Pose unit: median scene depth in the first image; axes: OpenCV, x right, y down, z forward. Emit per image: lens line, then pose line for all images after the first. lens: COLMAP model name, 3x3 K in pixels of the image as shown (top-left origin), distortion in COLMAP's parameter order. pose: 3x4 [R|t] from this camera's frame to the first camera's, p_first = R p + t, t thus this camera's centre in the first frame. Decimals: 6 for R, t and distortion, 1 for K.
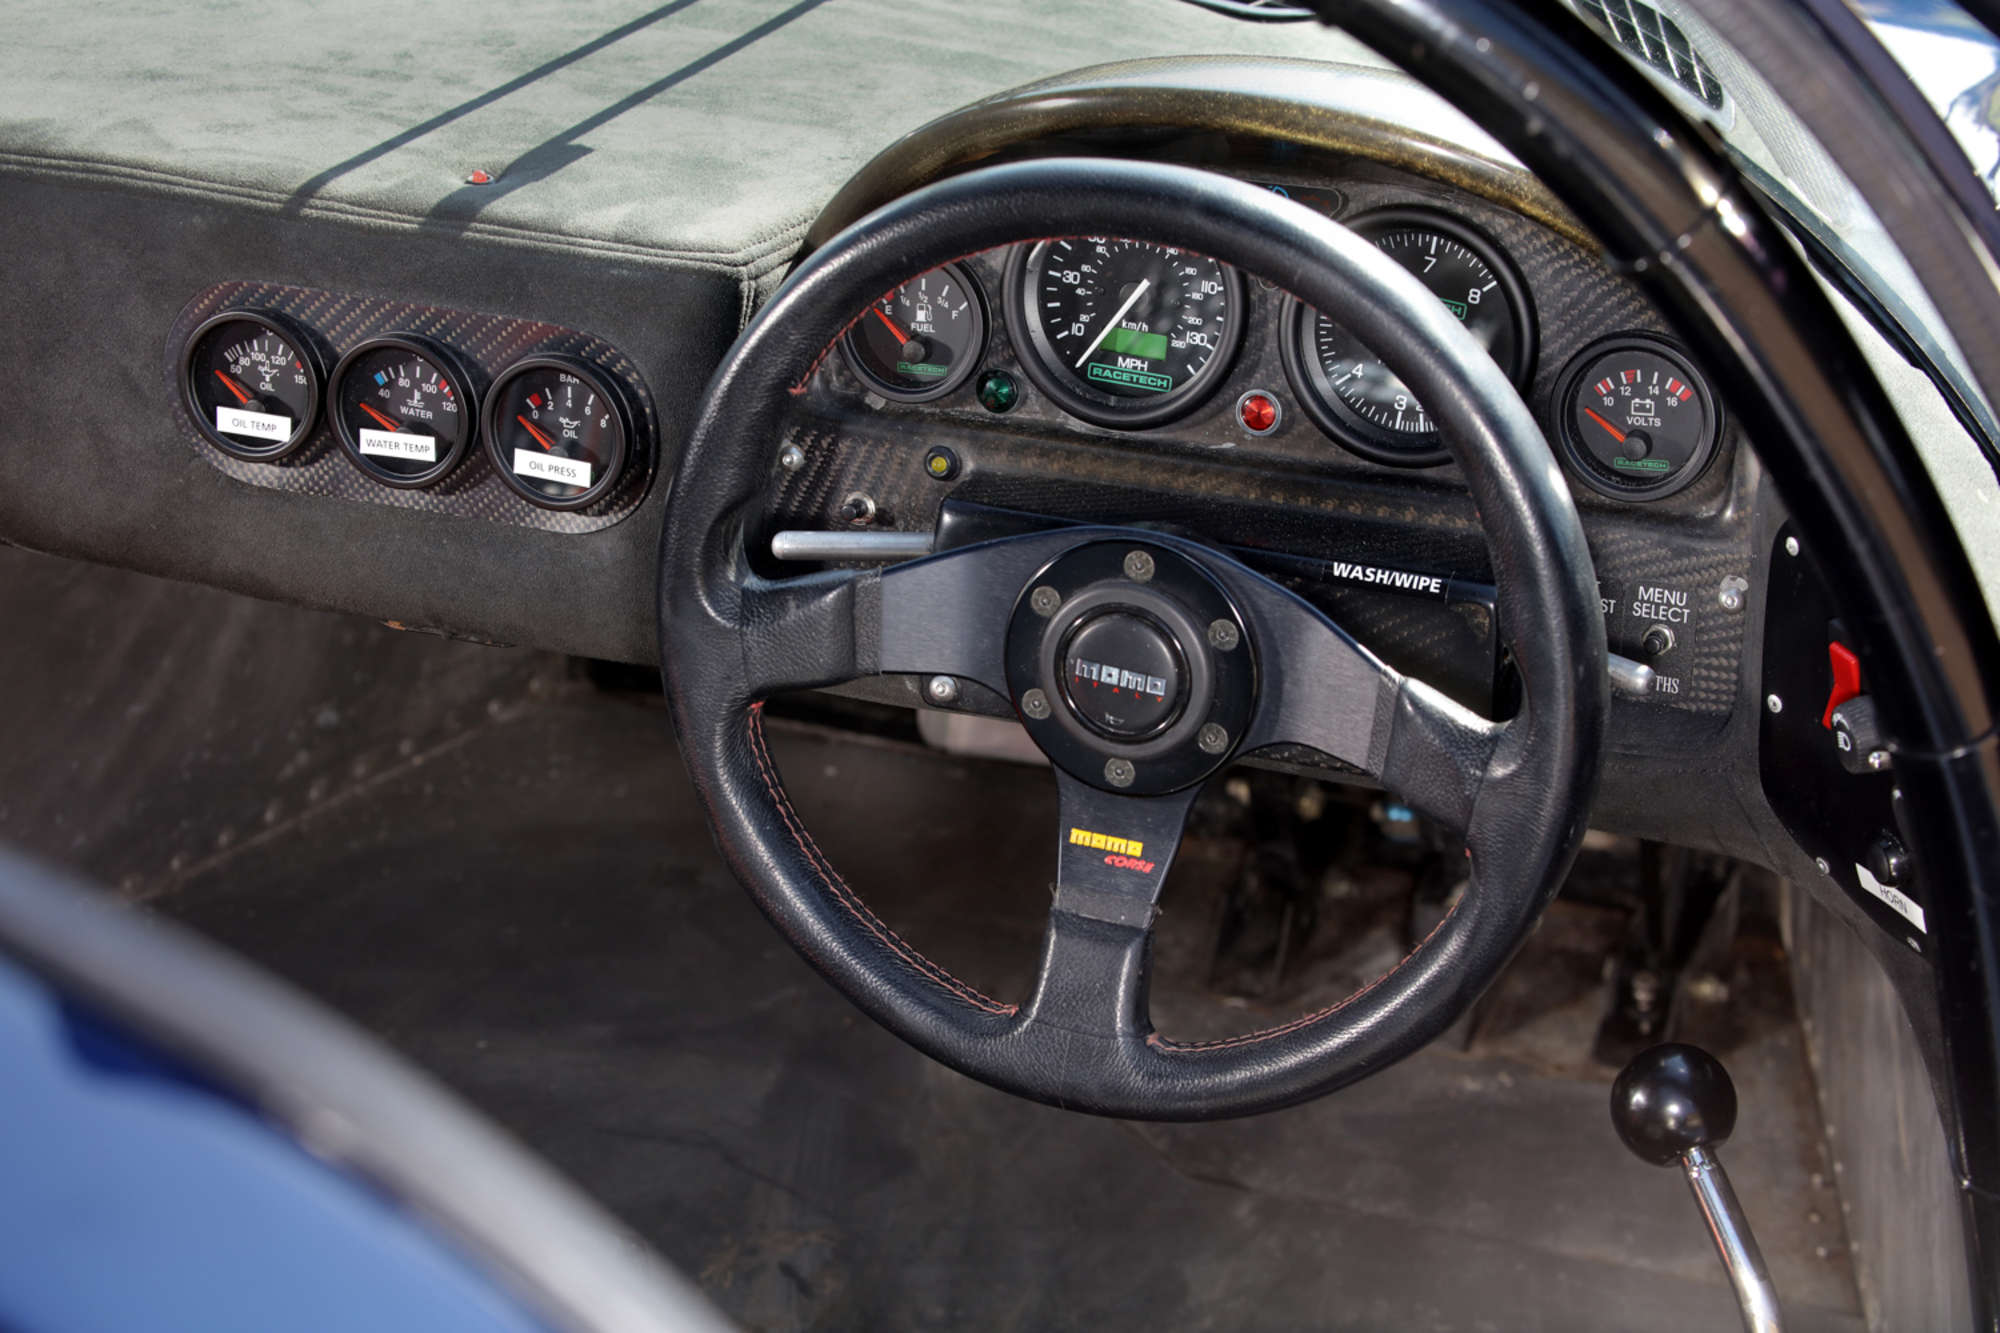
lens RADIAL K [[5565.1, 0, 1000.0], [0, 5565.1, 666.5], [0, 0, 1]] dist [0.140013, 1.071122]
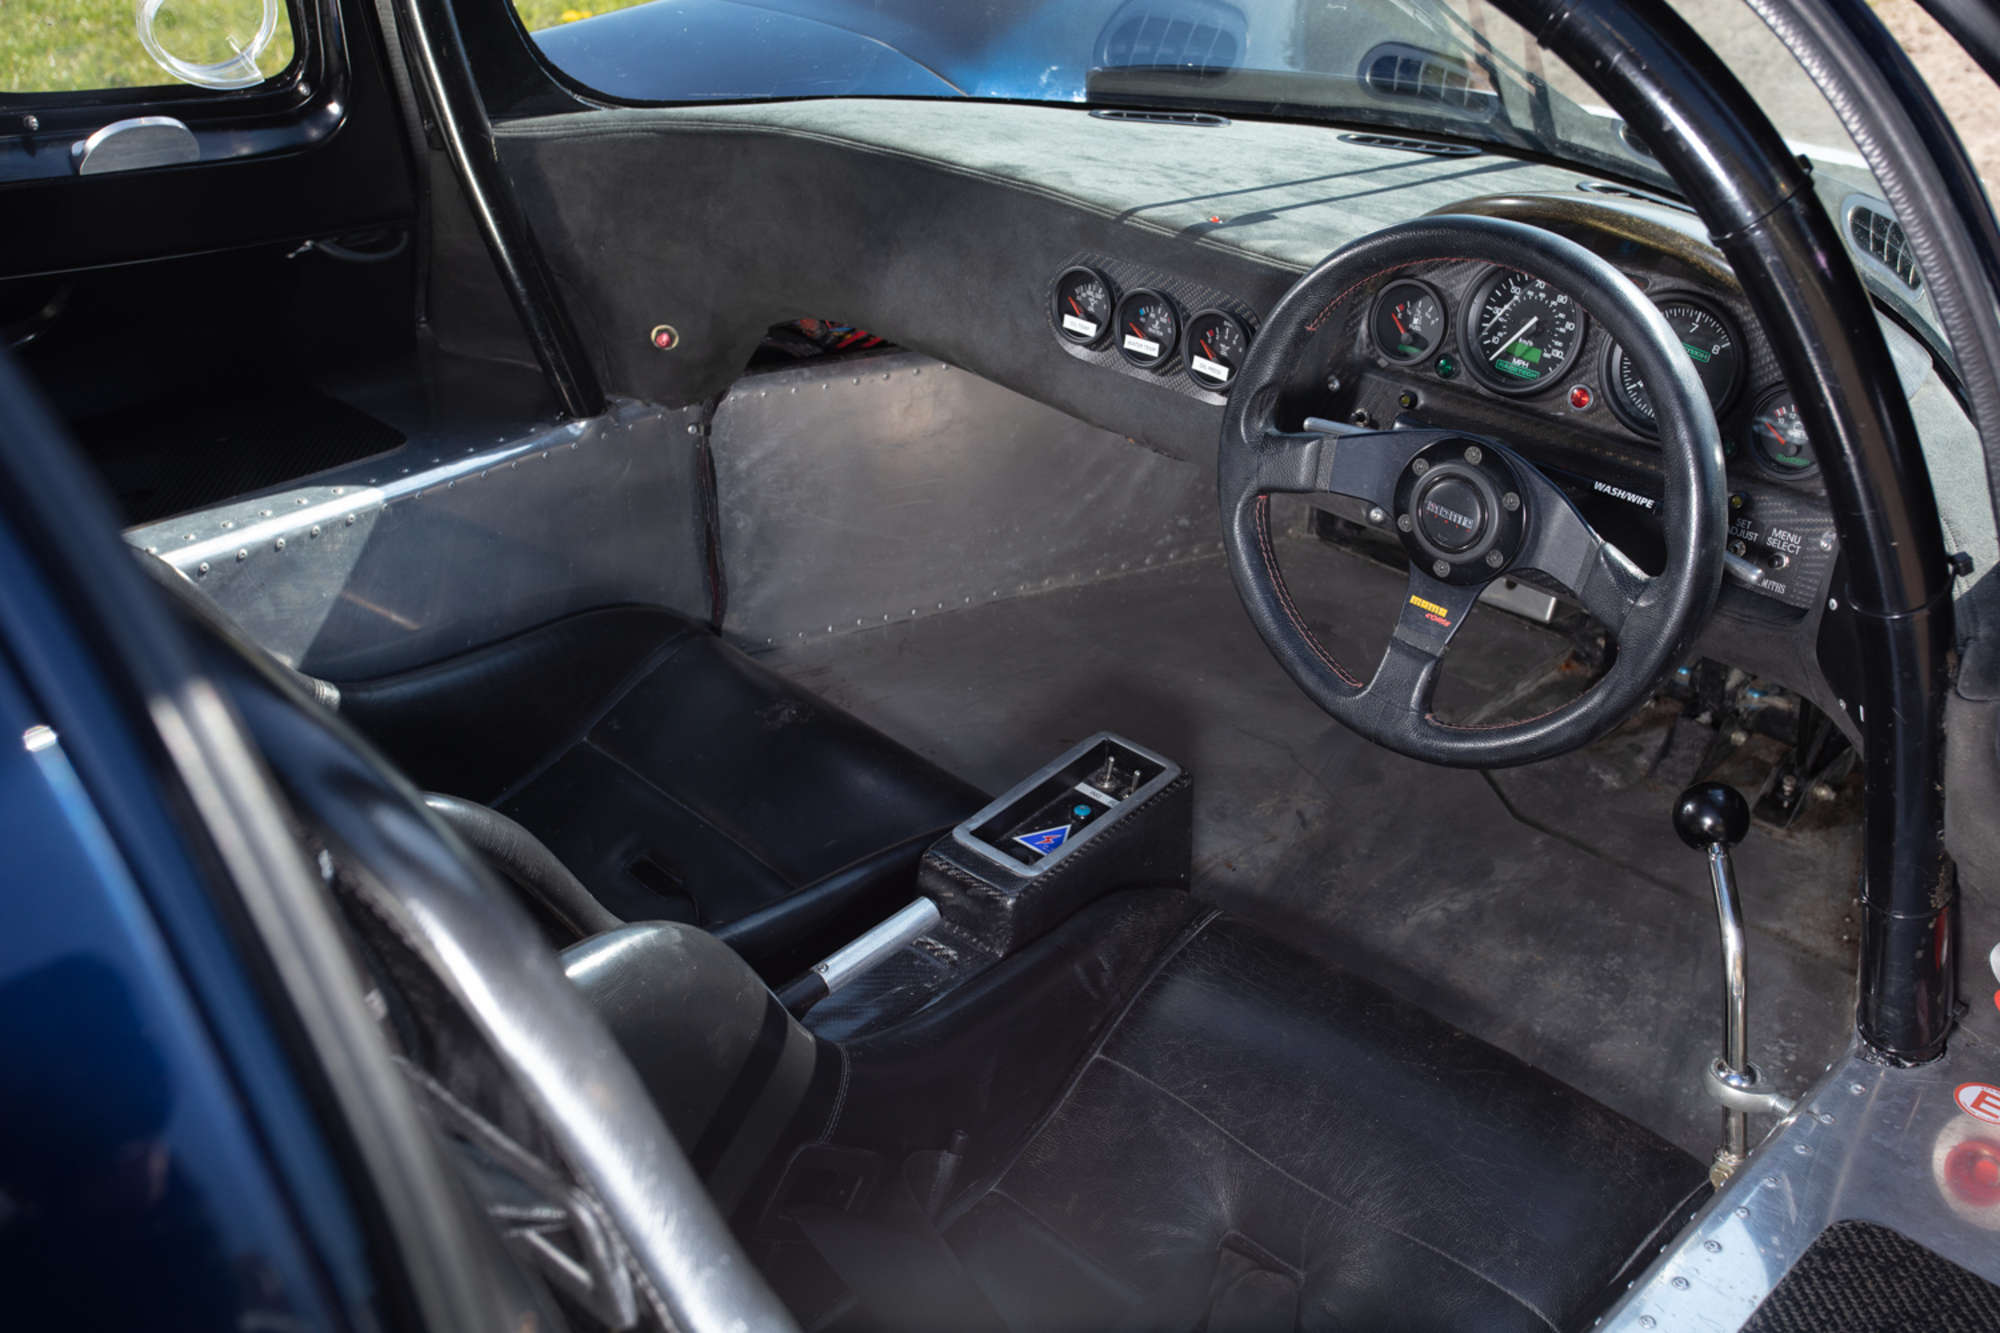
lens RADIAL K [[2062.0, 0, 1000.0], [0, 2062.0, 666.5], [0, 0, 1]] dist [0.019866, 0.183669]
pose [[0.925545, 0.216681, -0.310507, 0.098373], [-0.205634, 0.976242, 0.068307, 0.032030], [0.317931, 0.000630, 0.948114, 0.299677]]
